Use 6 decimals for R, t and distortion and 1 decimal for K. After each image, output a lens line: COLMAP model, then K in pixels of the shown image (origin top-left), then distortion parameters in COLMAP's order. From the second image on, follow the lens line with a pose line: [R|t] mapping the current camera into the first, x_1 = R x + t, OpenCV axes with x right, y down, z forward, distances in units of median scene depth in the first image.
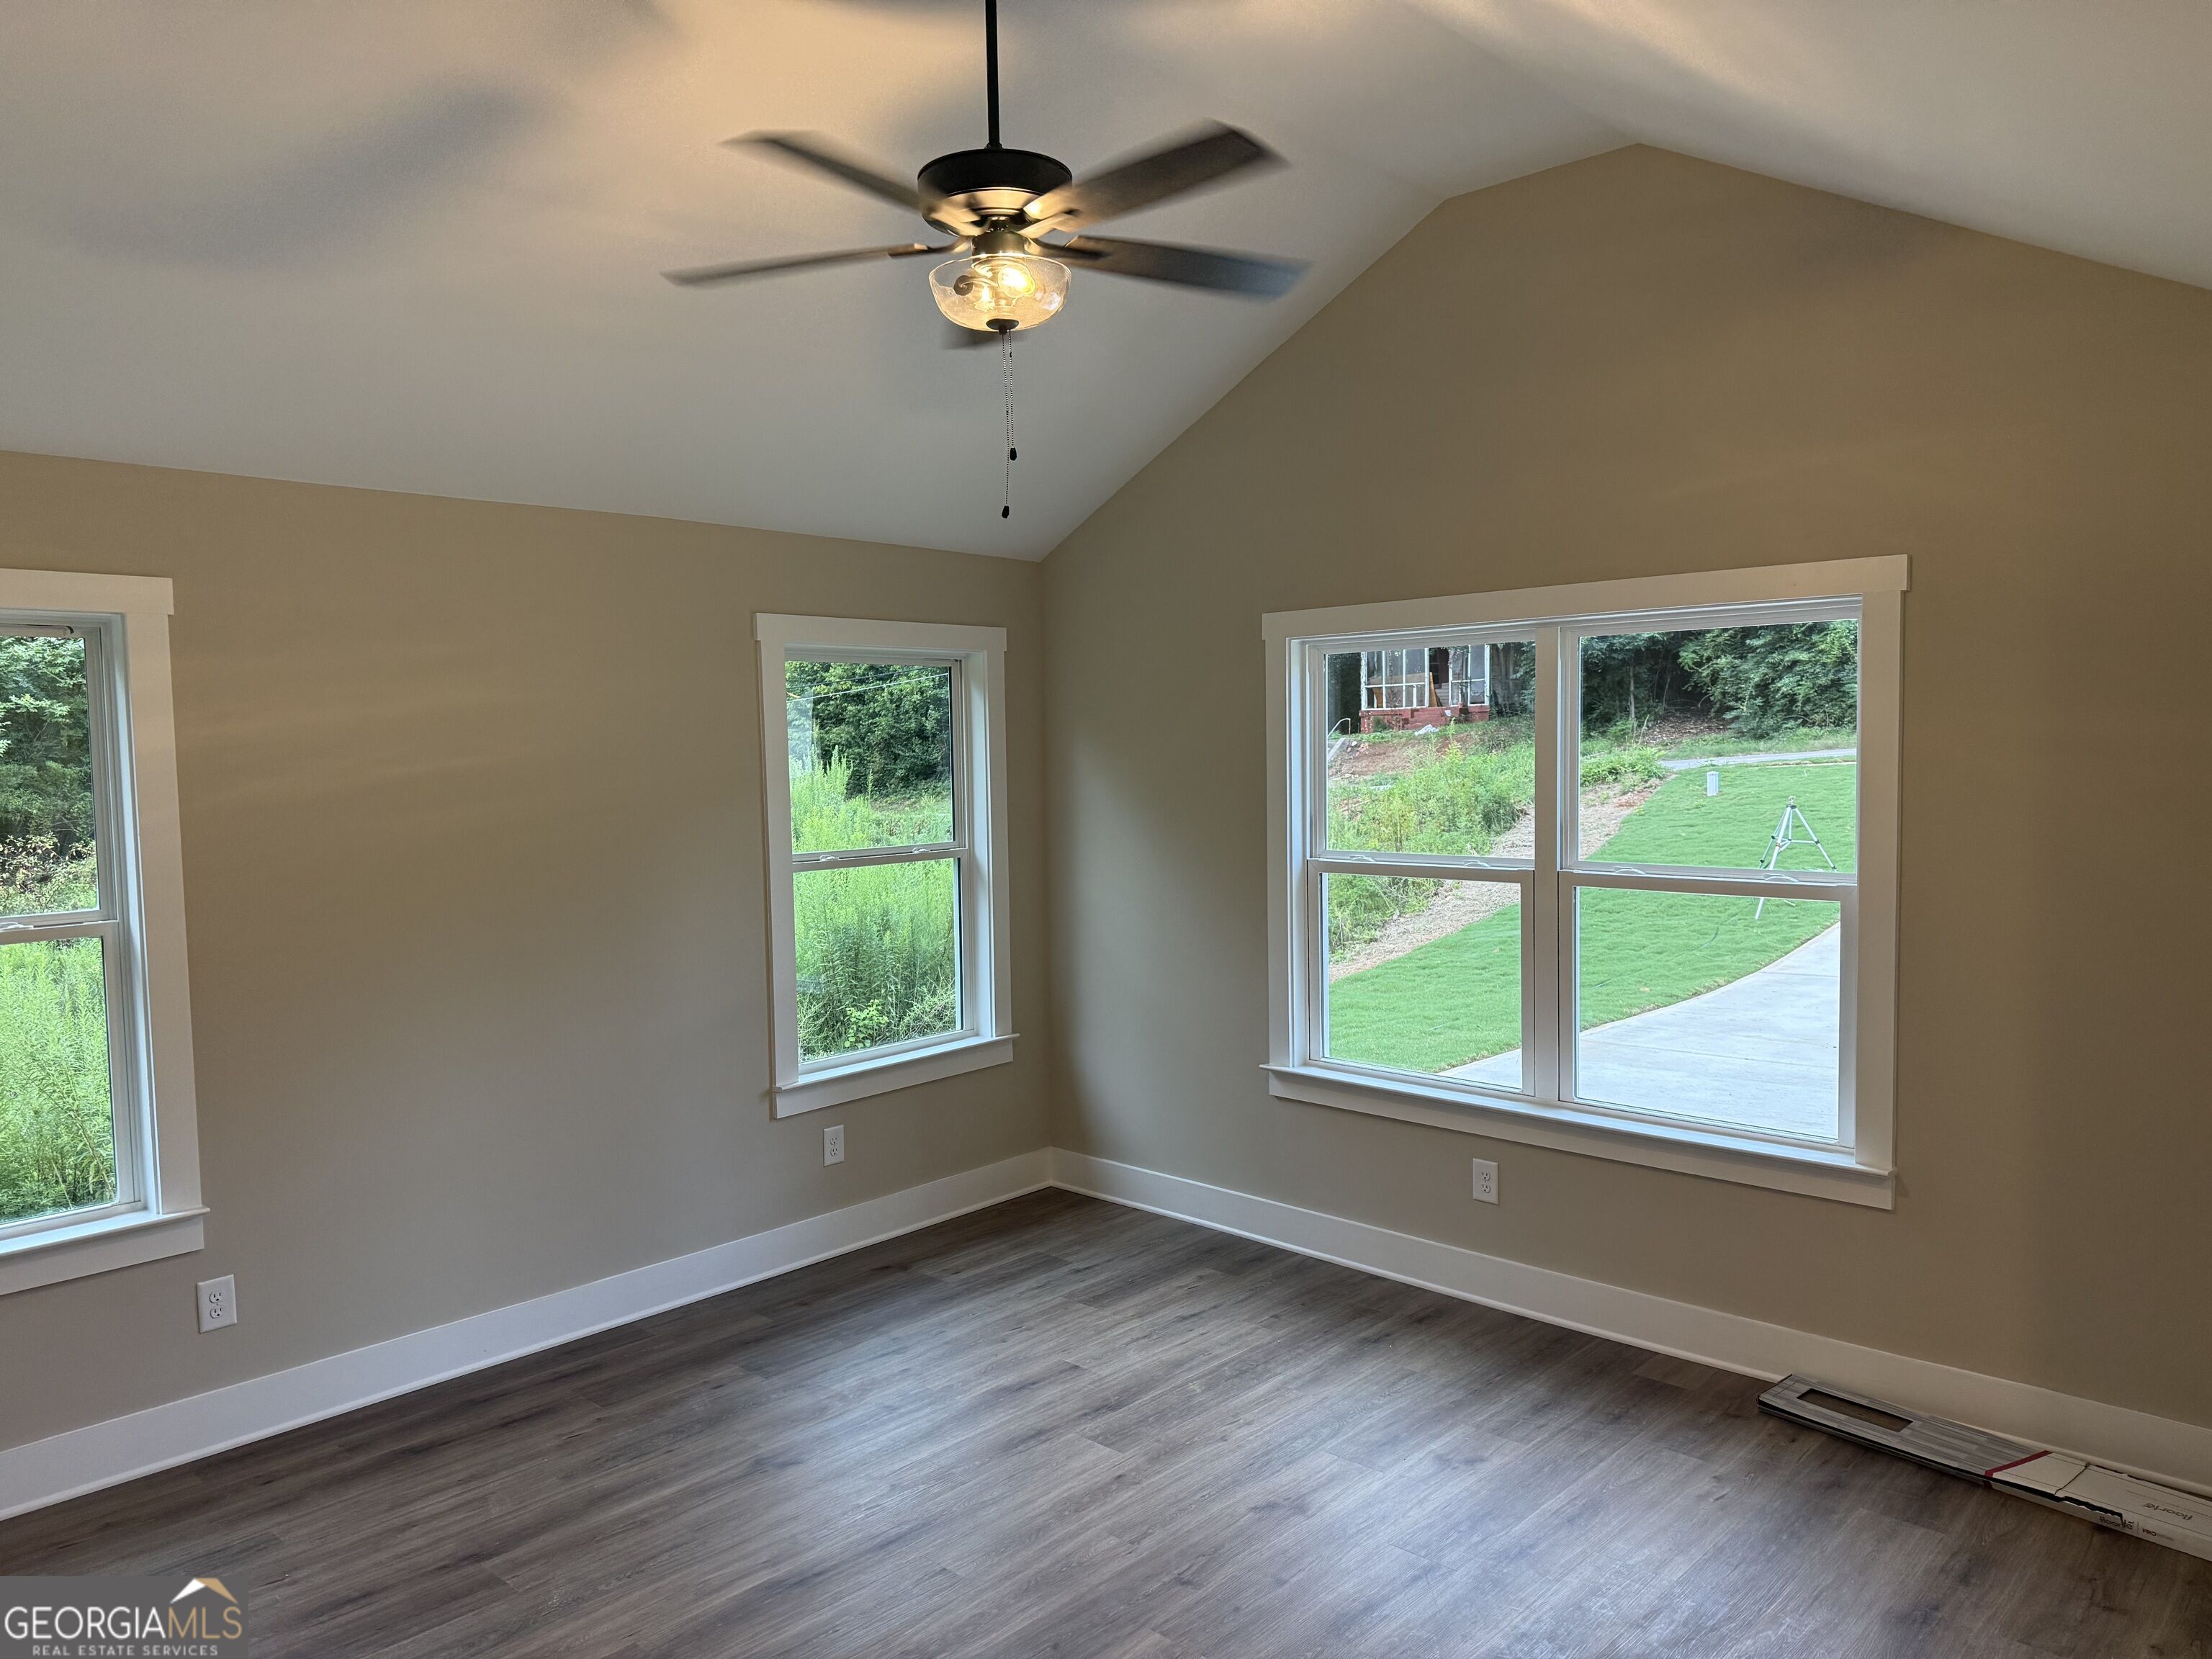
lens RADIAL K [[1542.1, 0, 1097.7], [0, 1542.1, 823.4], [0, 0, 1]] dist [0.121712, -0.151949]
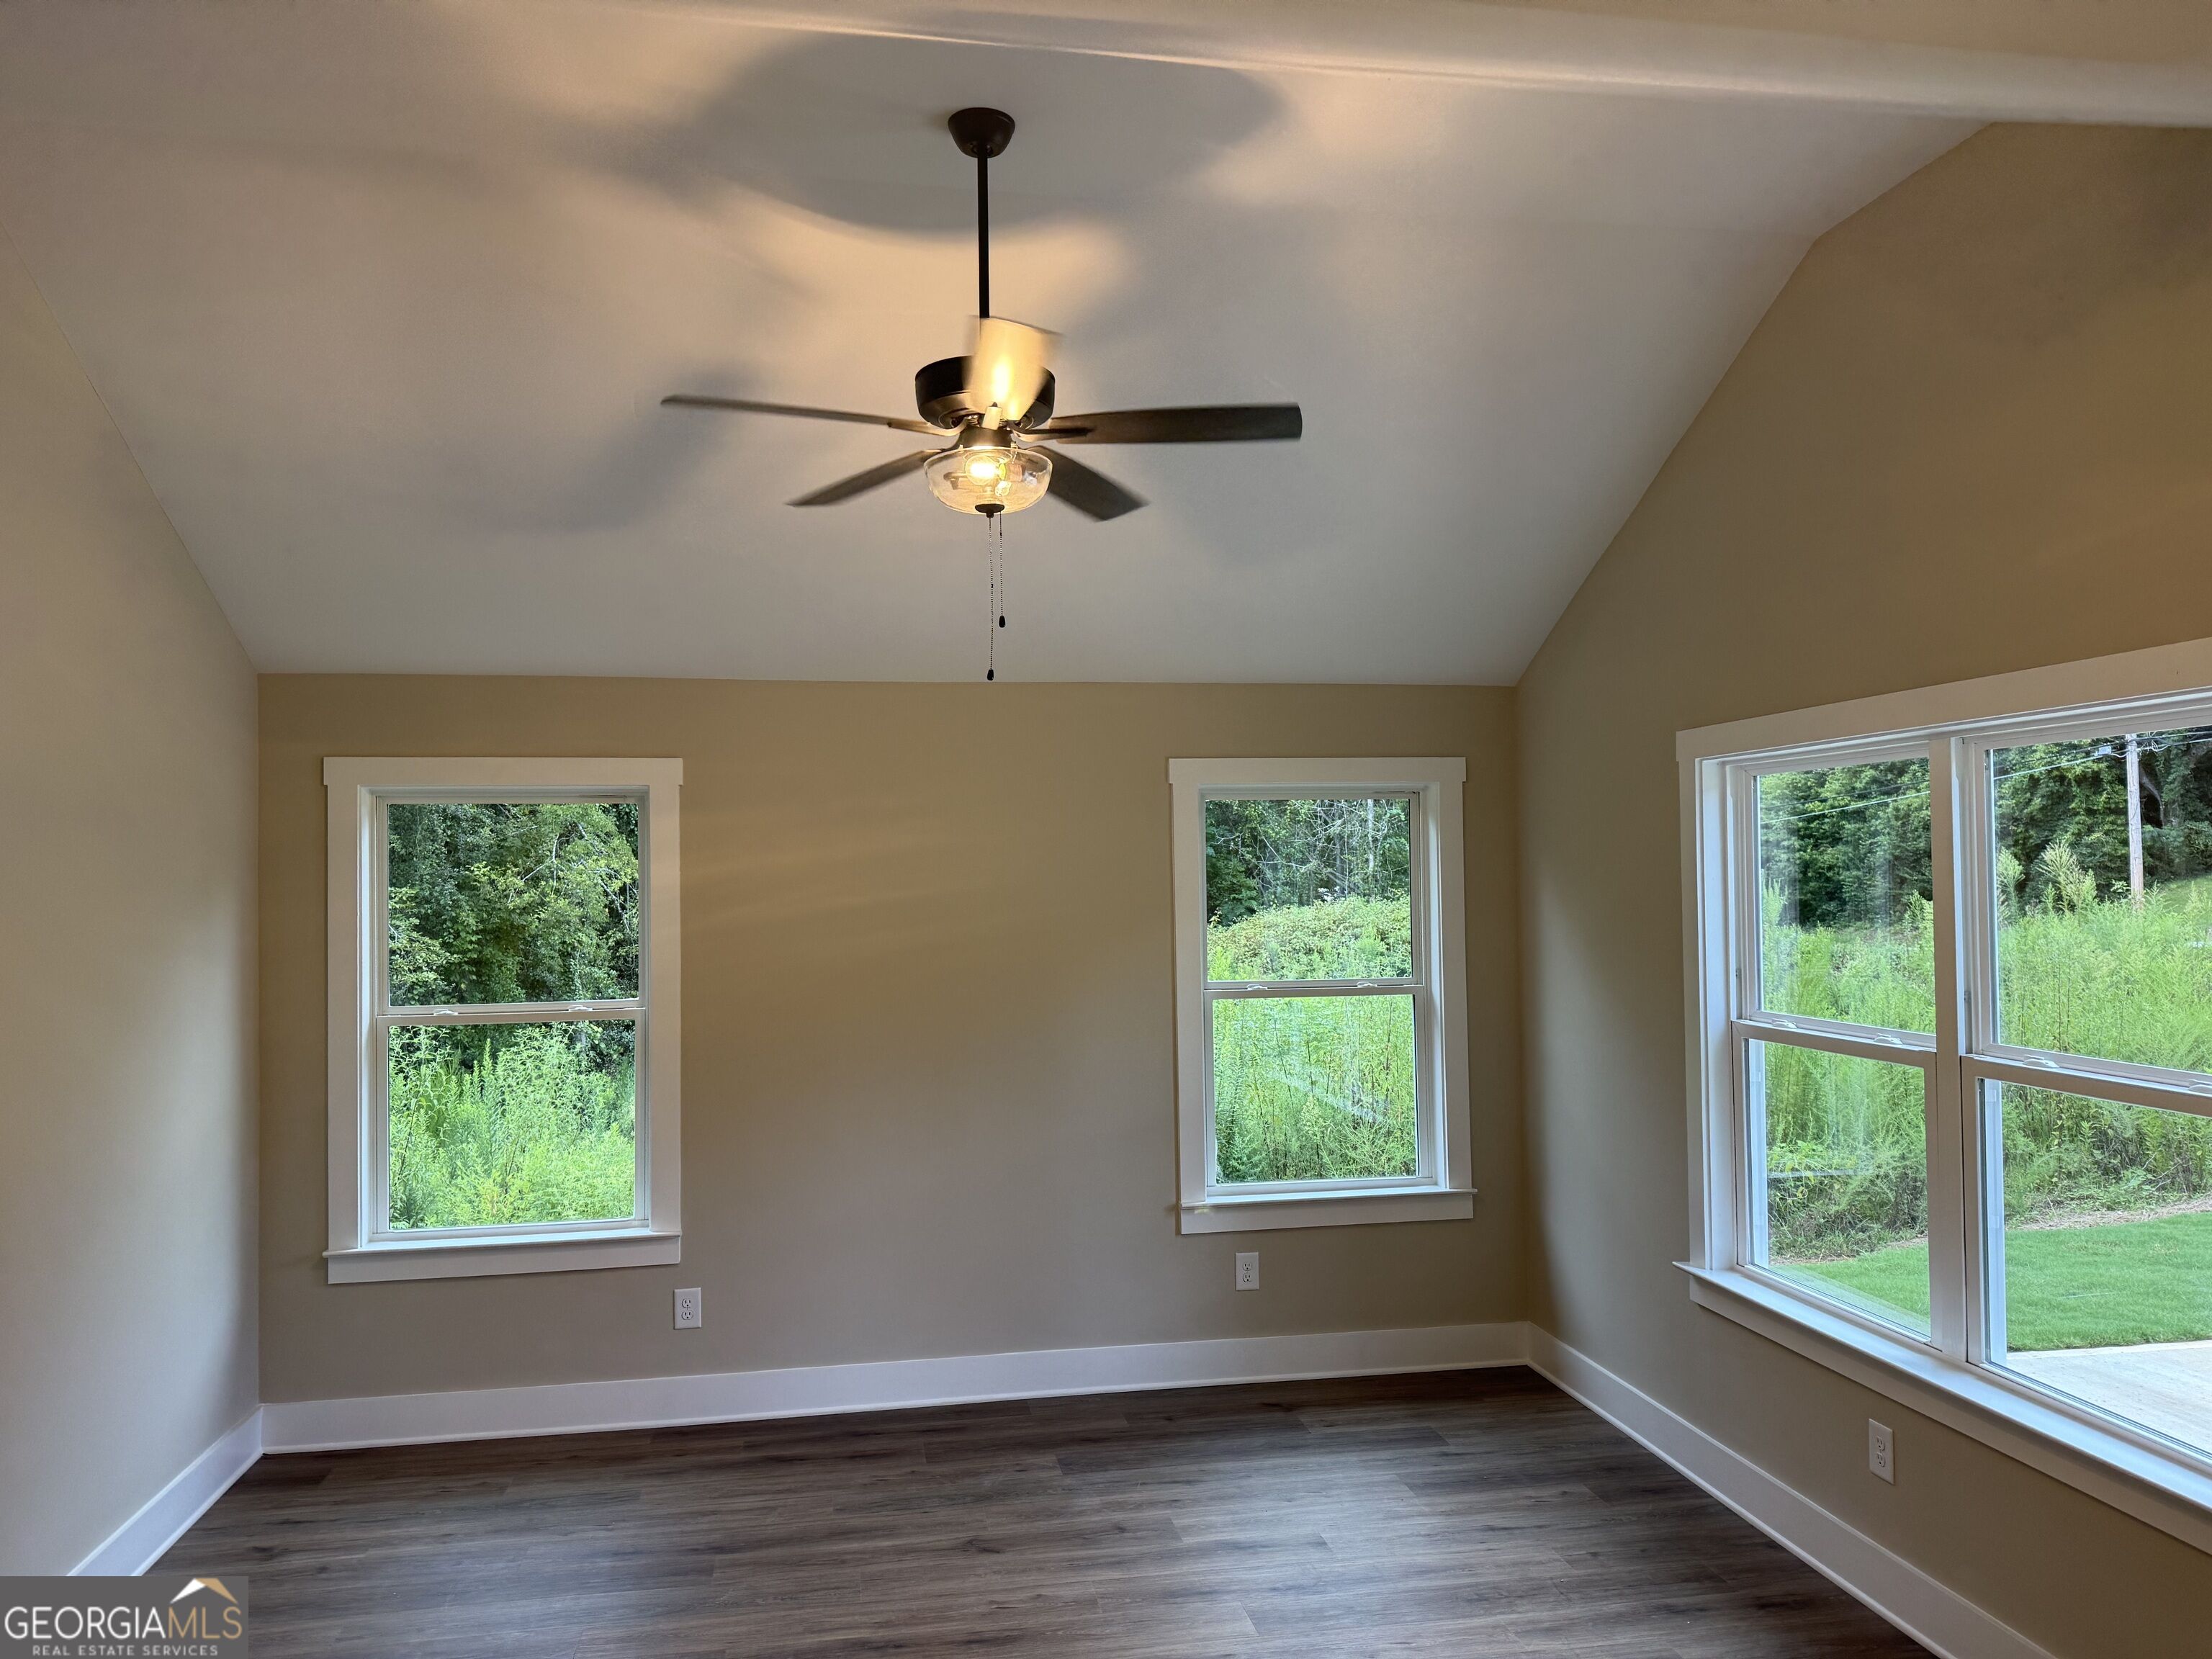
lens RADIAL K [[1542.1, 0, 1097.7], [0, 1542.1, 823.4], [0, 0, 1]] dist [0.121712, -0.151949]
pose [[0.800944, -0.014143, -0.598572, 0.381746], [-0.032047, 0.997275, -0.066447, -0.015867], [0.597881, 0.072403, 0.798308, 0.107429]]
